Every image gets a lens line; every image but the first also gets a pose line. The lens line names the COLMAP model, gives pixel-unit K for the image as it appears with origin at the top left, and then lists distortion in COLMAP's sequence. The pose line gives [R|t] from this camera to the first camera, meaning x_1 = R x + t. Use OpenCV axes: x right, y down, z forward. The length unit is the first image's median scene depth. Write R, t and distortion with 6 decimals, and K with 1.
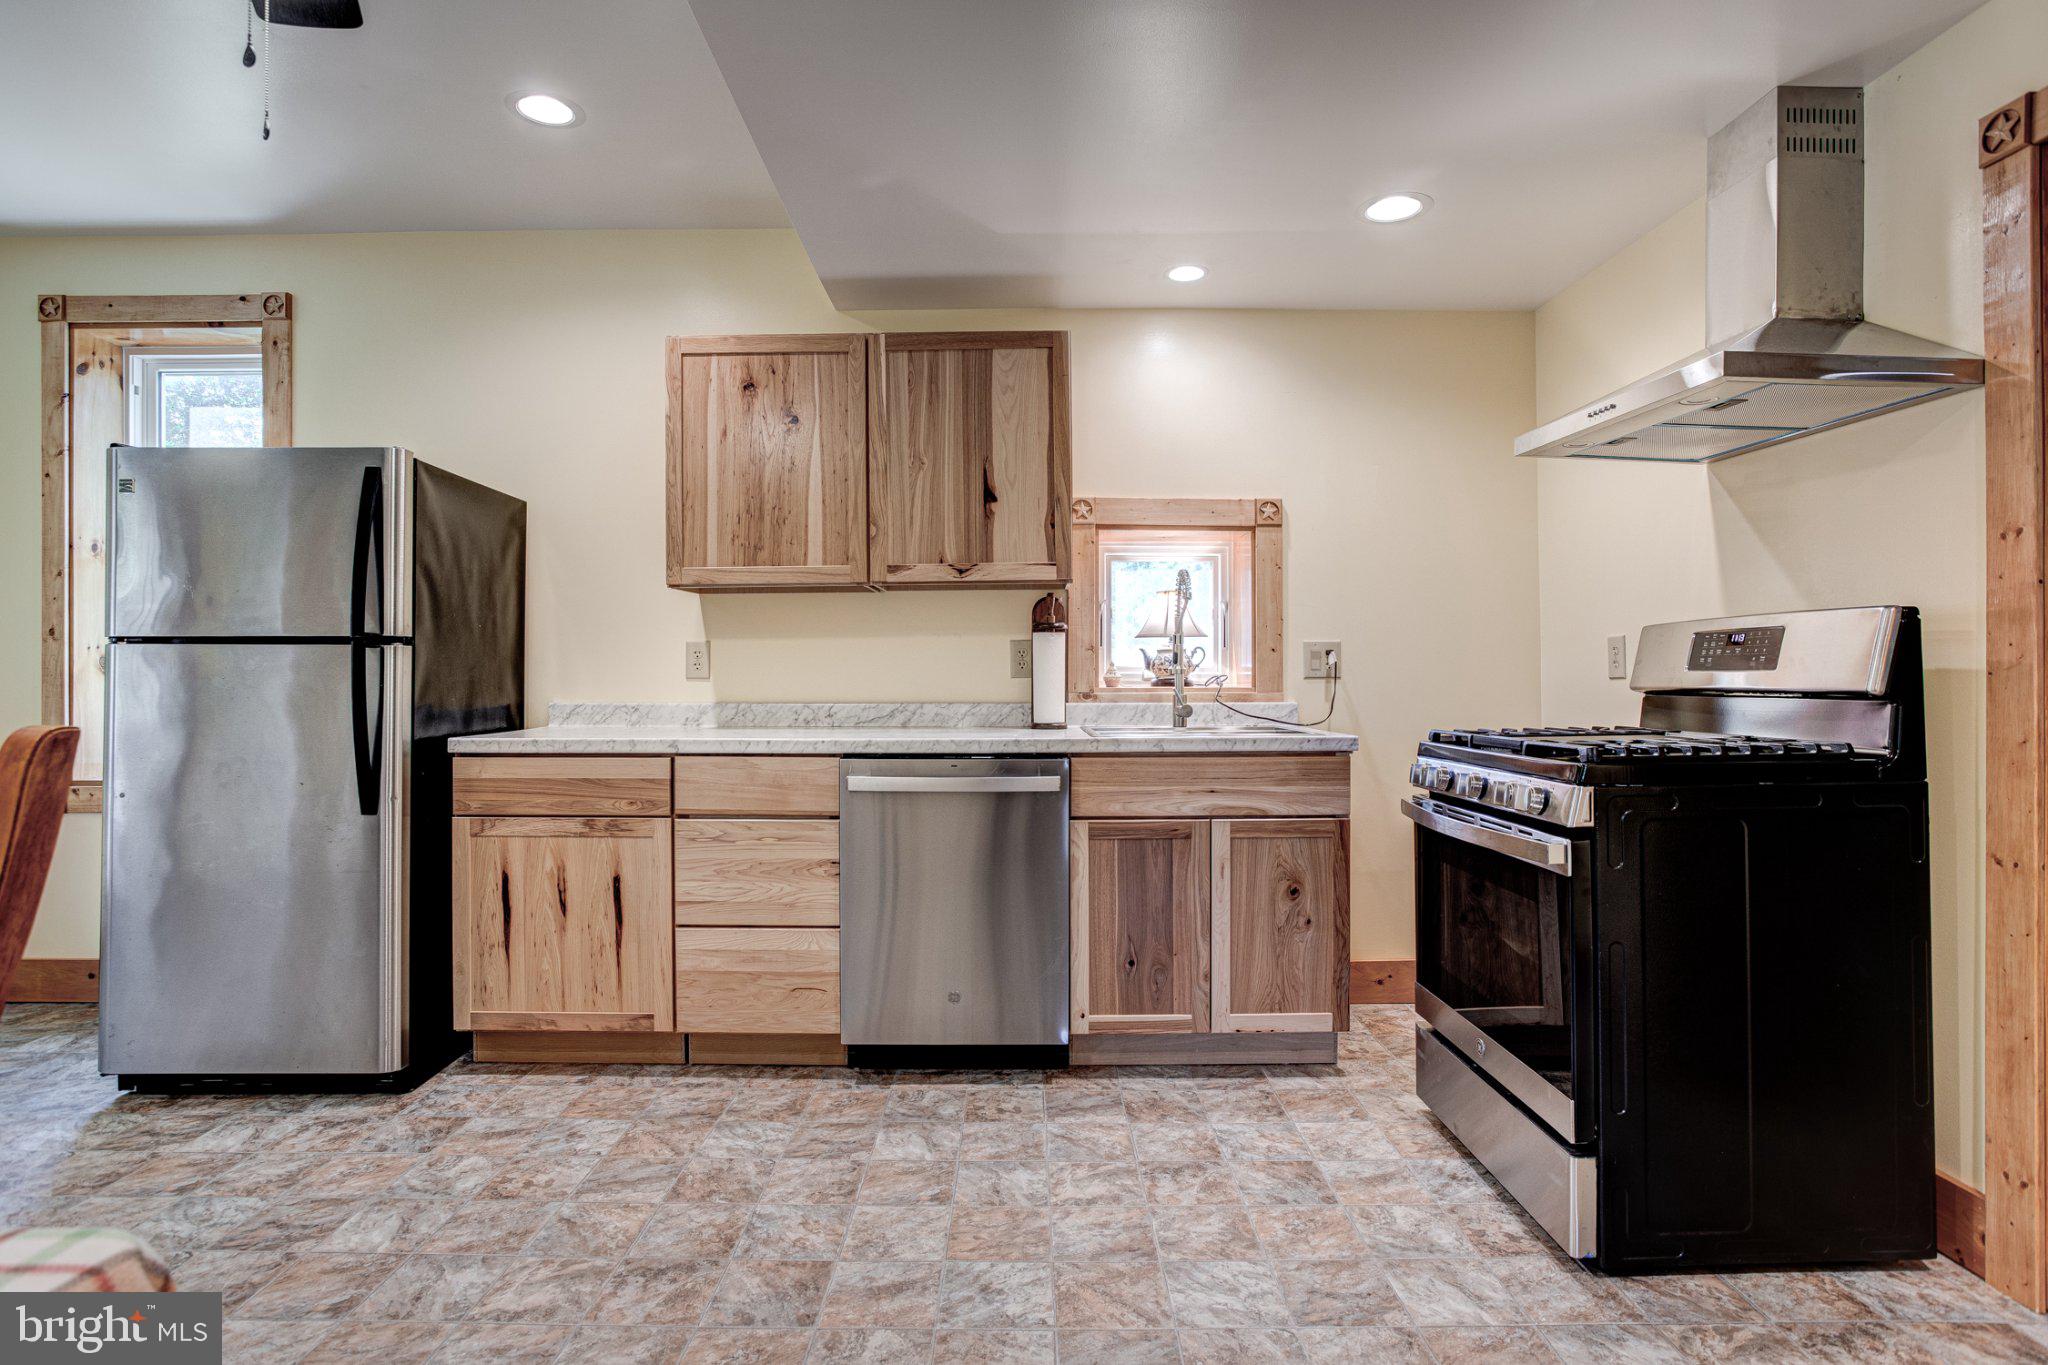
lens RADIAL K [[1112.9, 0, 1020.7], [0, 1112.9, 671.3], [0, 0, 1]] dist [-0.028296, 0.014591]
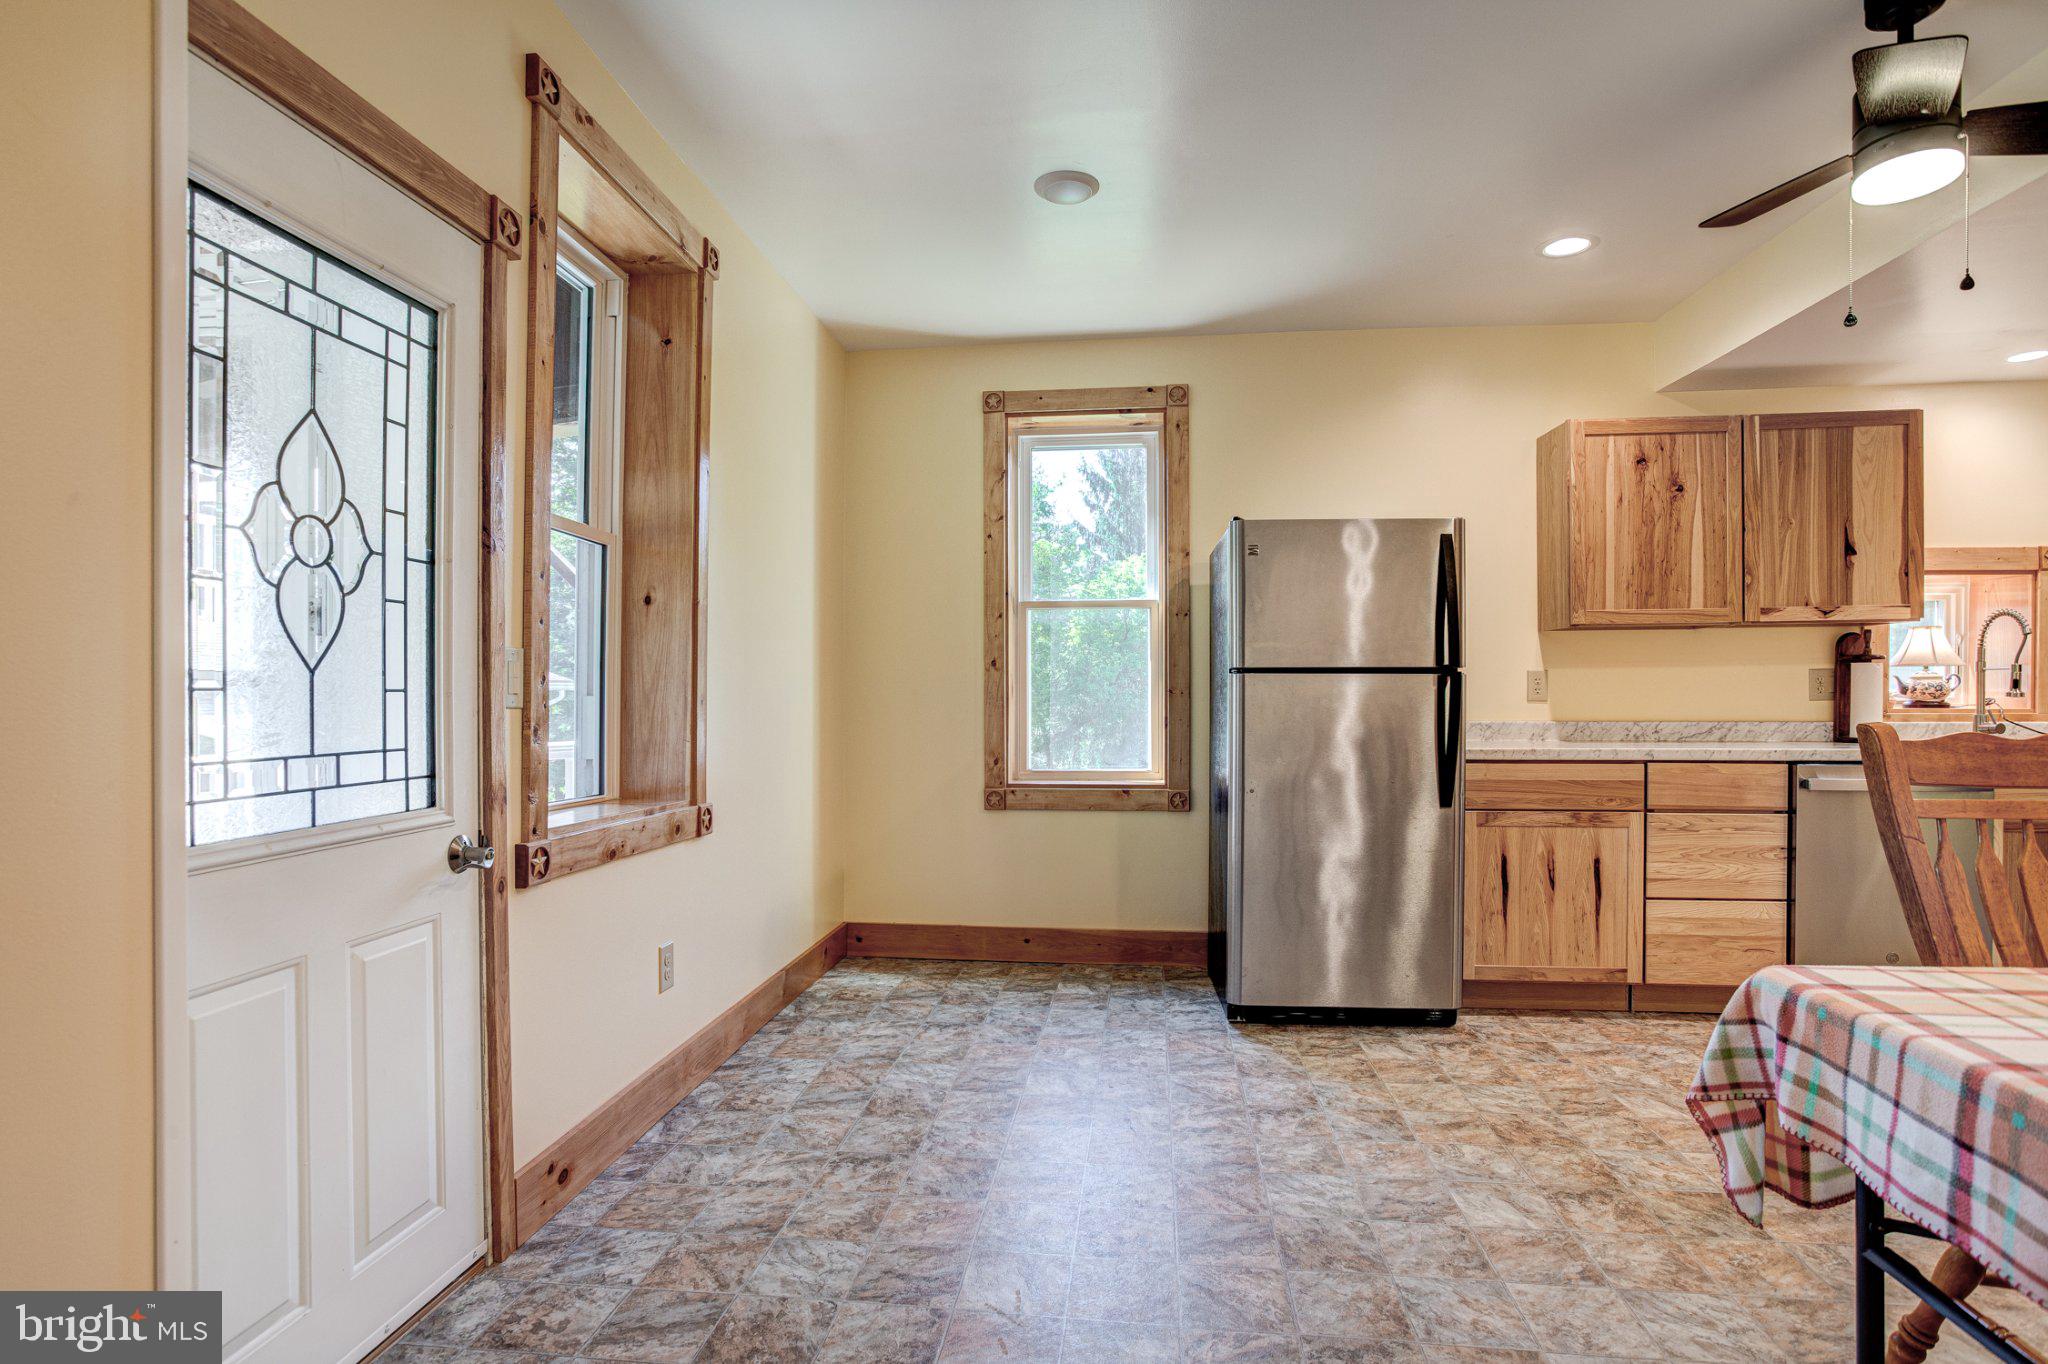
lens RADIAL K [[1112.9, 0, 1017.3], [0, 1112.9, 713.9], [0, 0, 1]] dist [-0.028296, 0.014591]
pose [[0.995961, 0.000956, -0.089779, -0.821621], [0.000234, 0.999912, 0.013248, 0.004506], [0.089783, -0.013216, 0.995874, -0.271937]]
